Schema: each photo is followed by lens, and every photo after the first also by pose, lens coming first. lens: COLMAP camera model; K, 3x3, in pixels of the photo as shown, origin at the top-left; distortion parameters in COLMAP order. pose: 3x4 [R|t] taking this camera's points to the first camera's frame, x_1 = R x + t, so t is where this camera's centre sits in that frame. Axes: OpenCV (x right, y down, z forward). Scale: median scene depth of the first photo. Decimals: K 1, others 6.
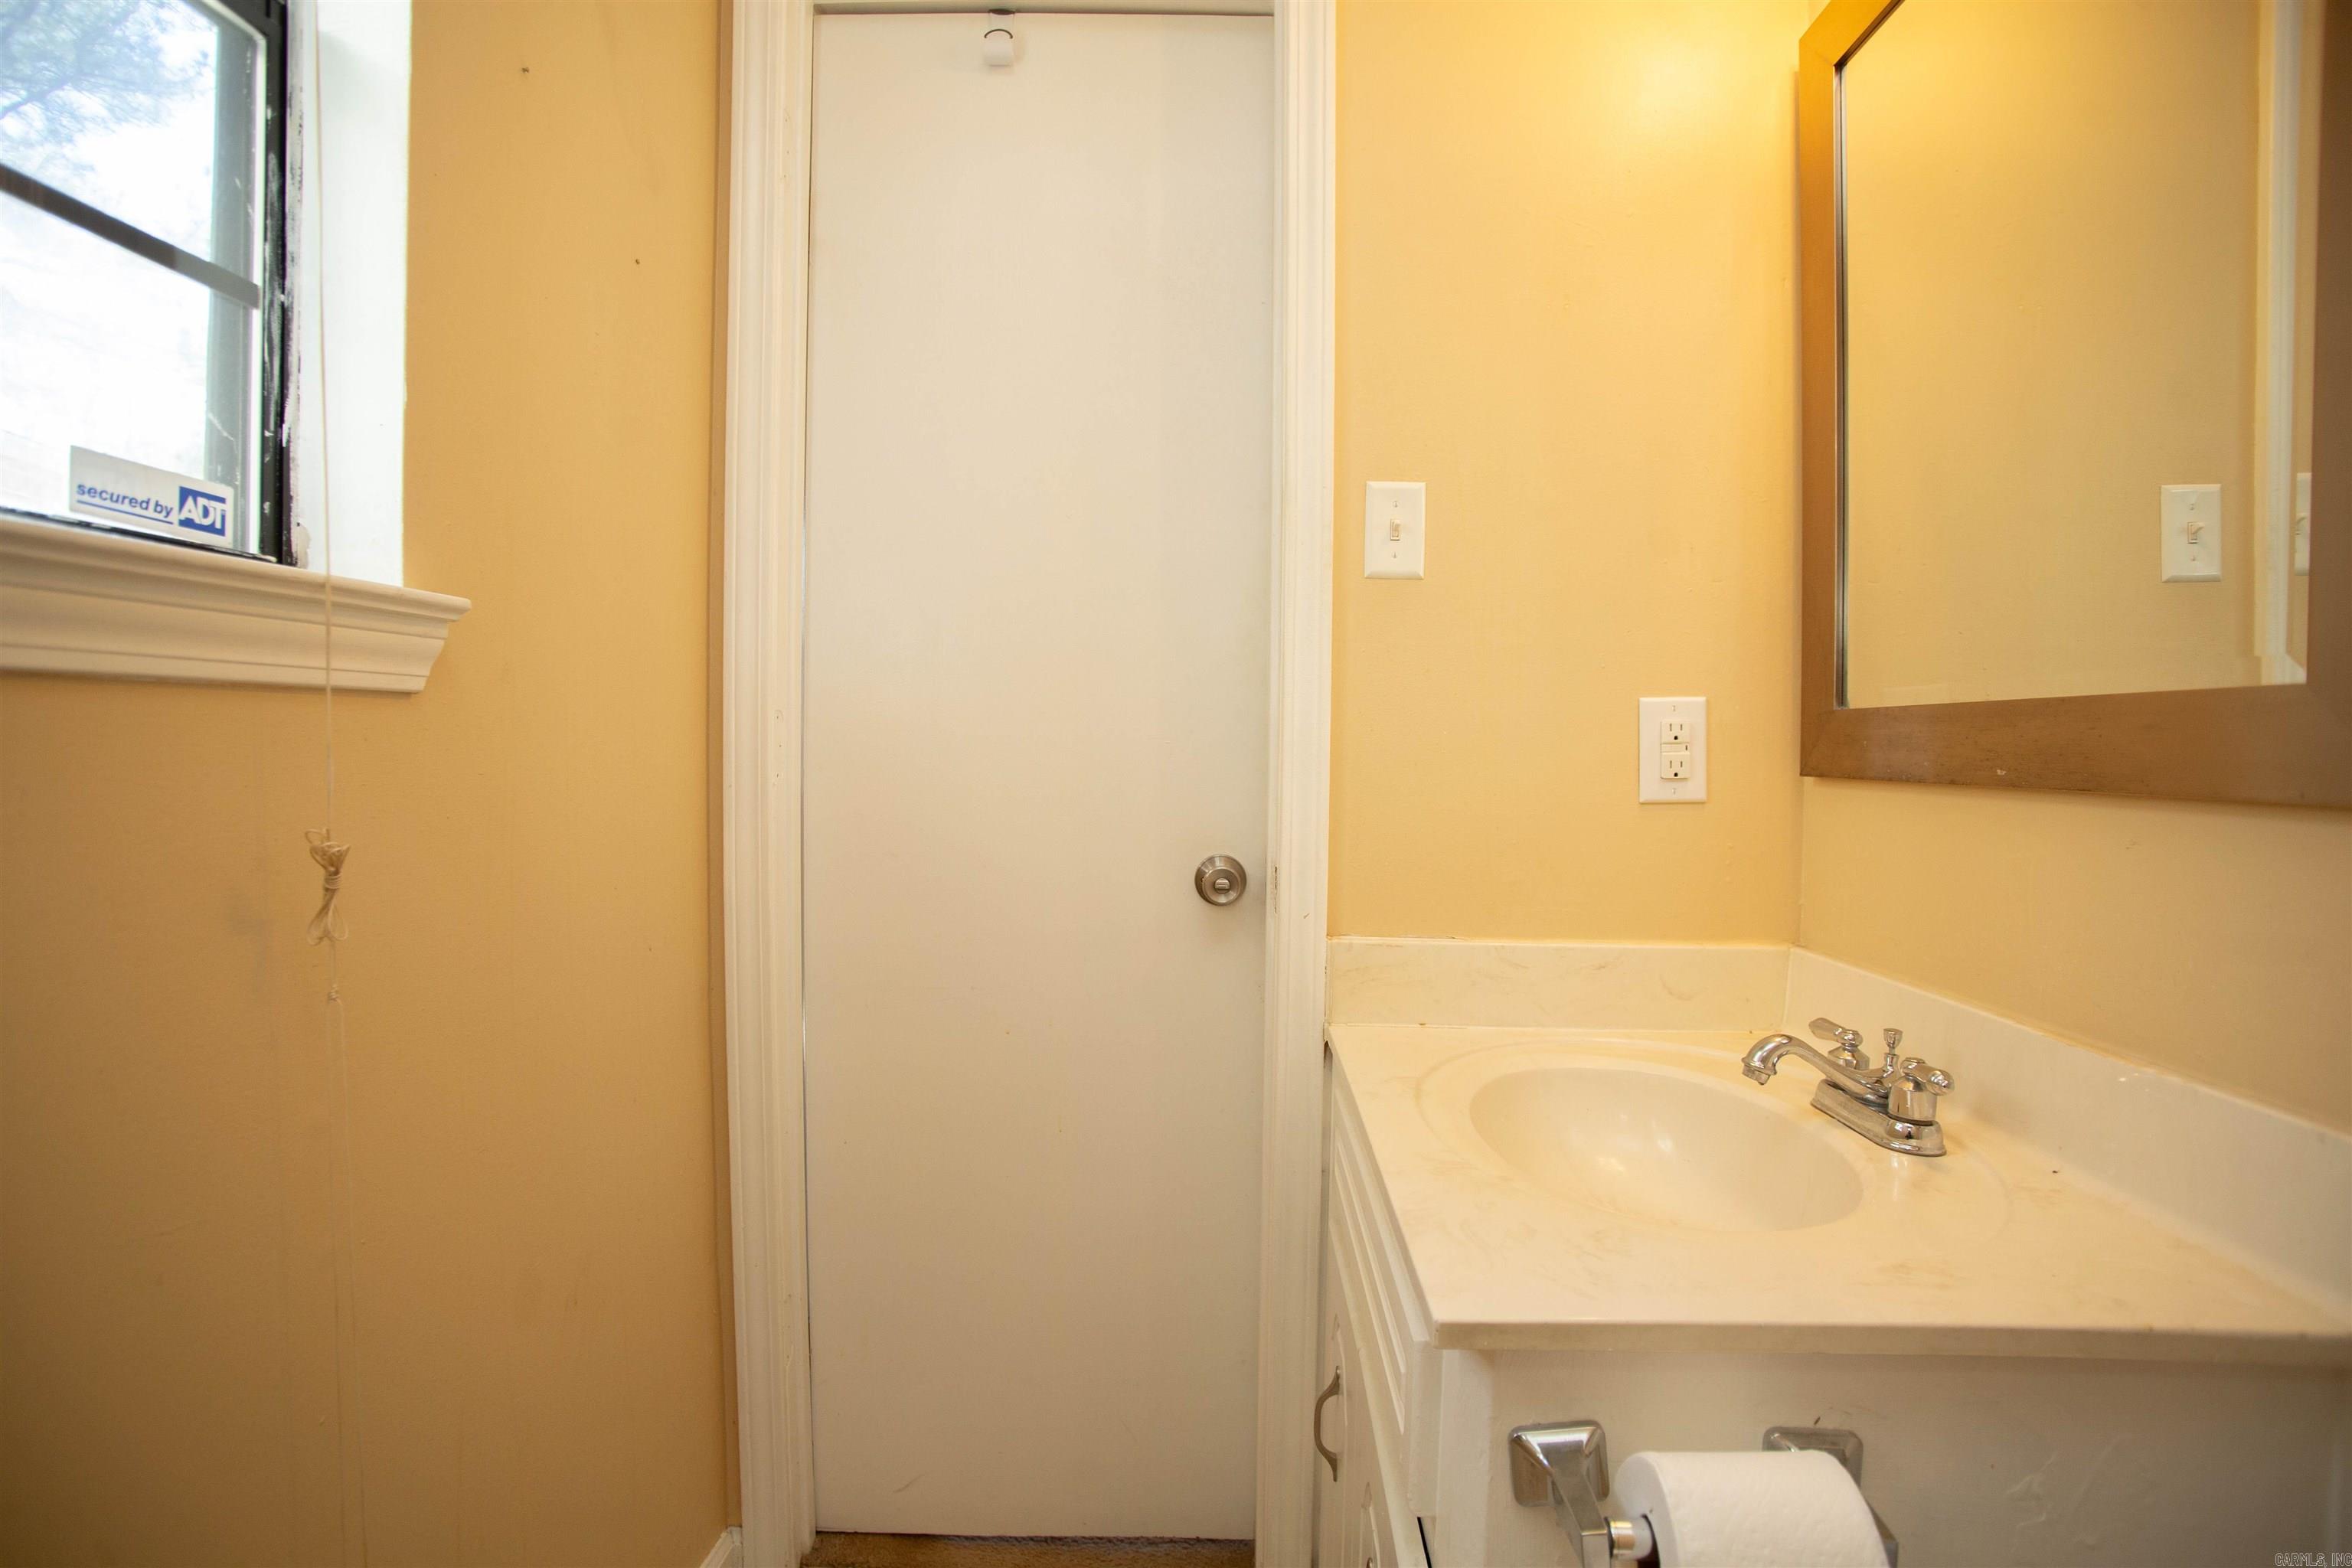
lens RADIAL K [[1159.6, 0, 1176.1], [0, 1159.6, 773.7], [0, 0, 1]] dist [-0.101032, 0.051191]
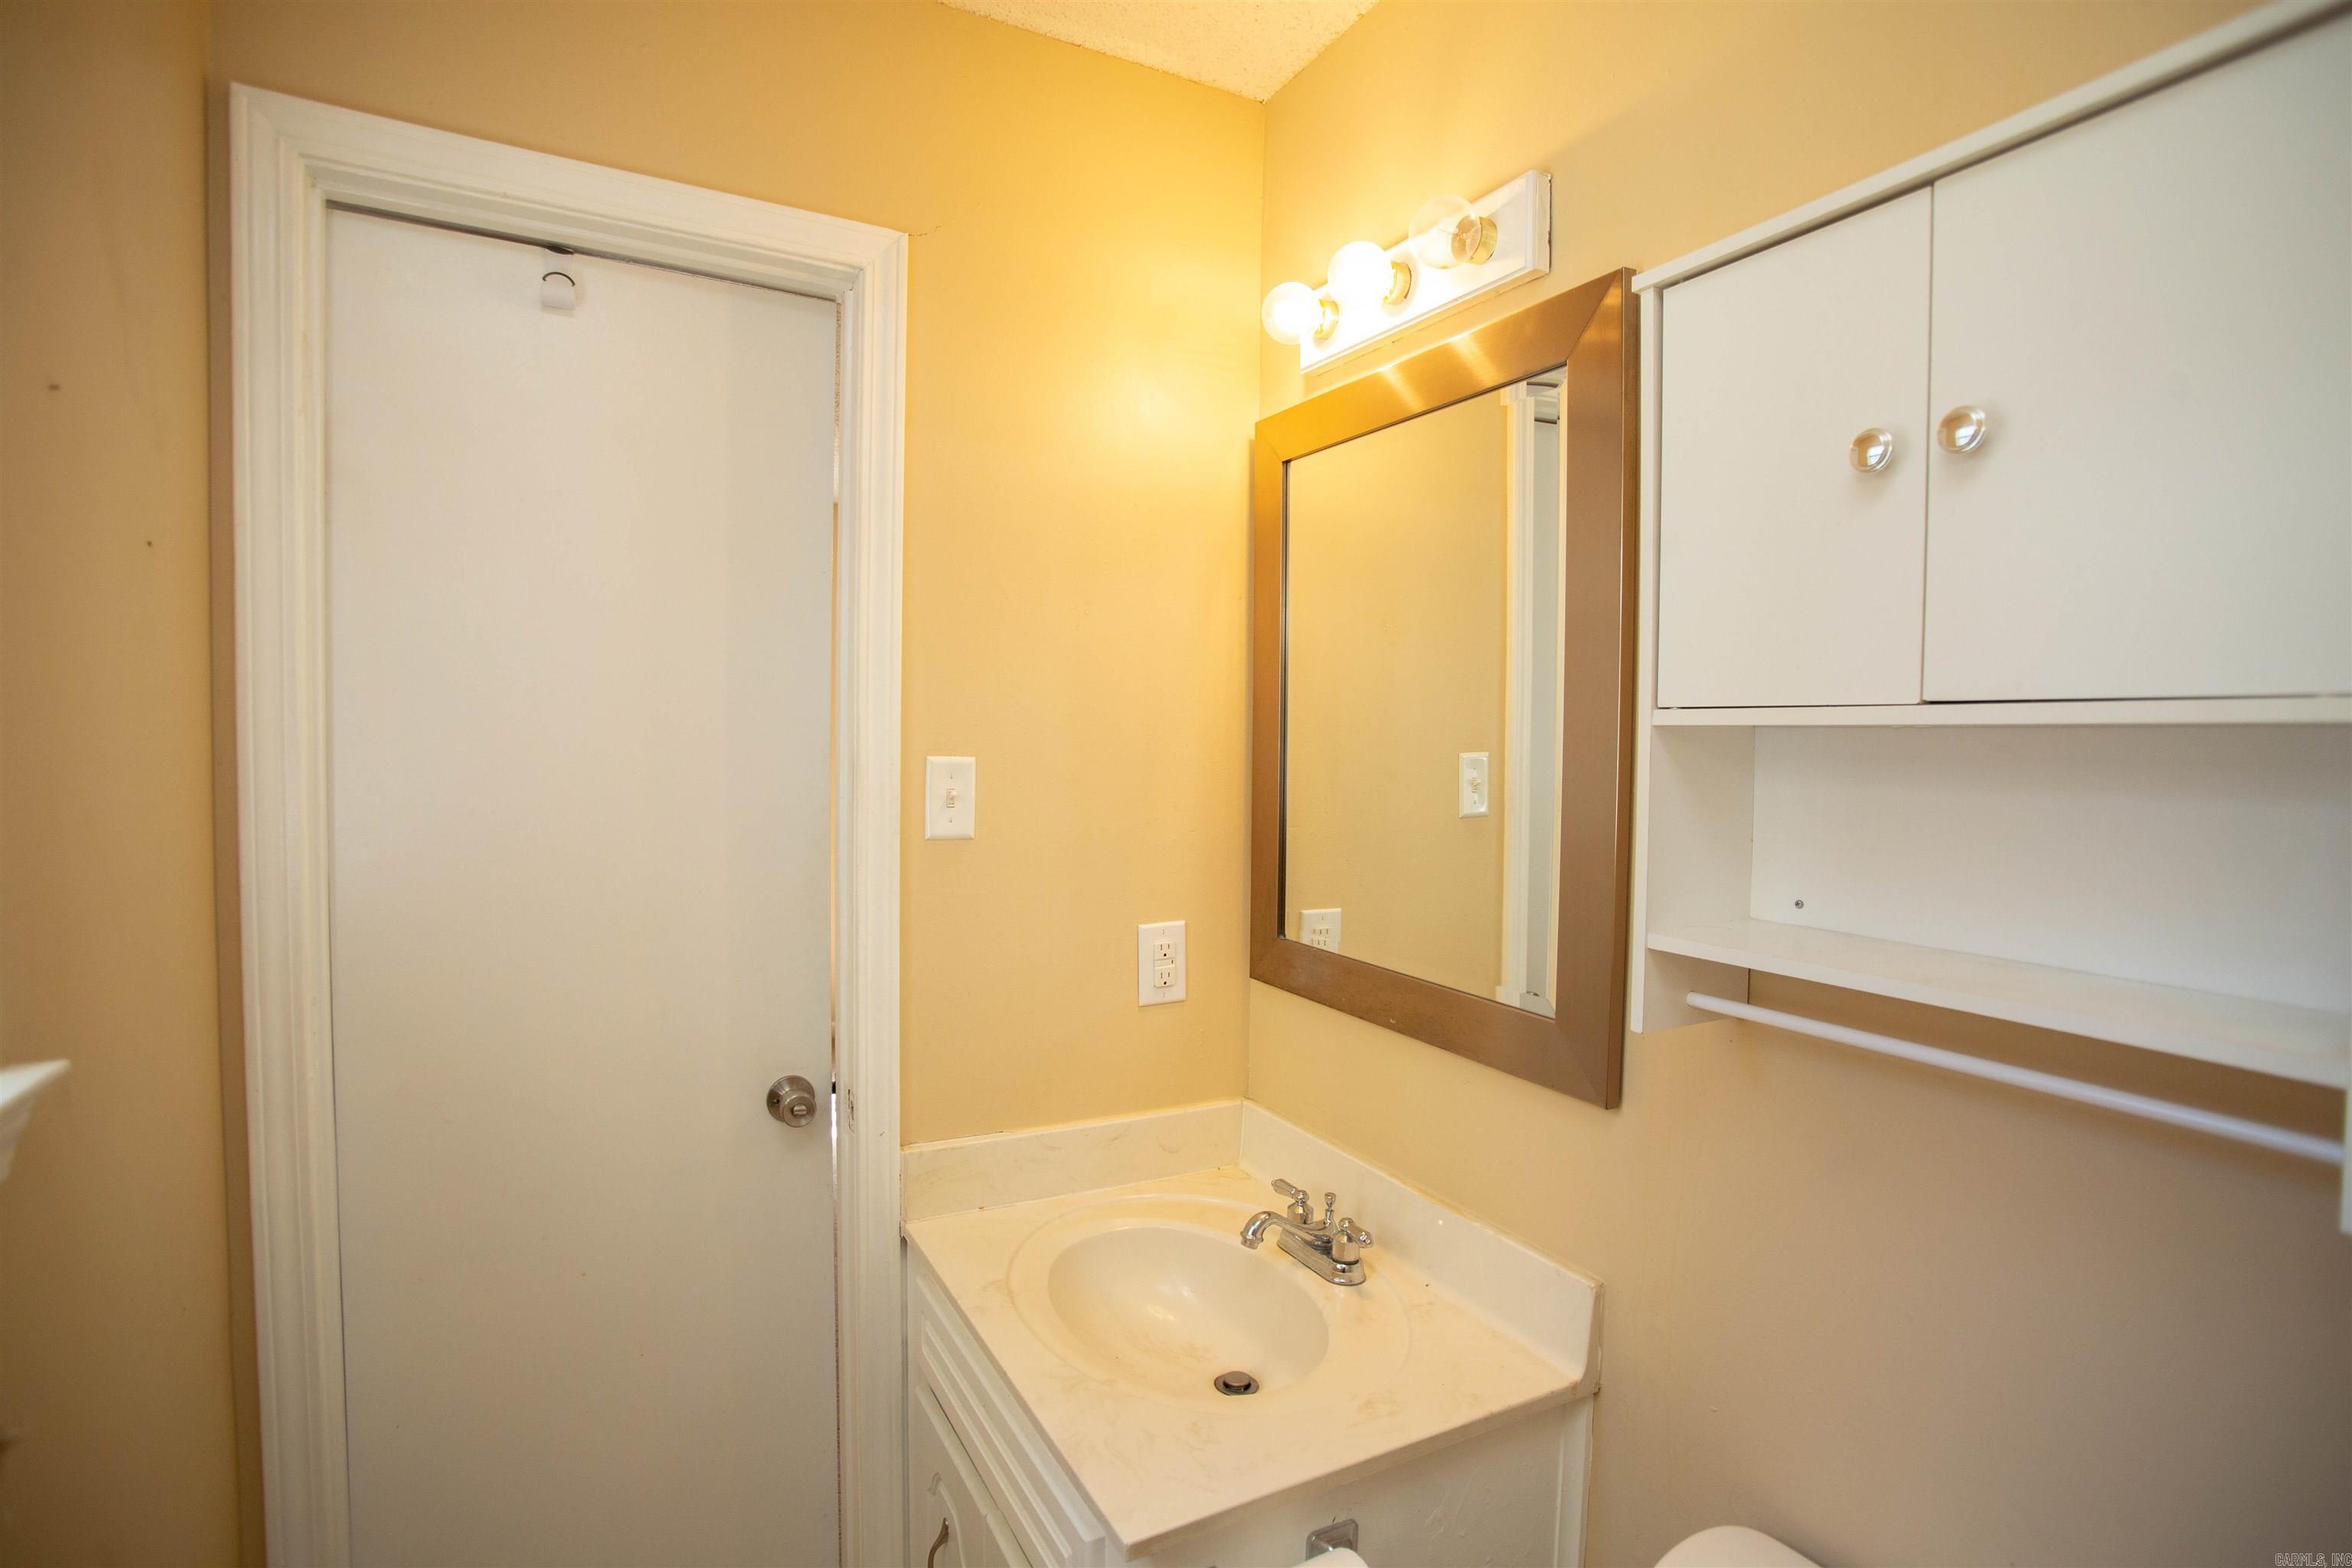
lens RADIAL K [[1145.6, 0, 1176.0], [0, 1145.6, 784.0], [0, 0, 1]] dist [-0.085663, 0.035513]
pose [[0.863898, -0.018470, 0.503329, -0.201599], [0.007052, 0.999673, 0.024580, -0.258857], [-0.503618, -0.017685, 0.863745, -0.125970]]
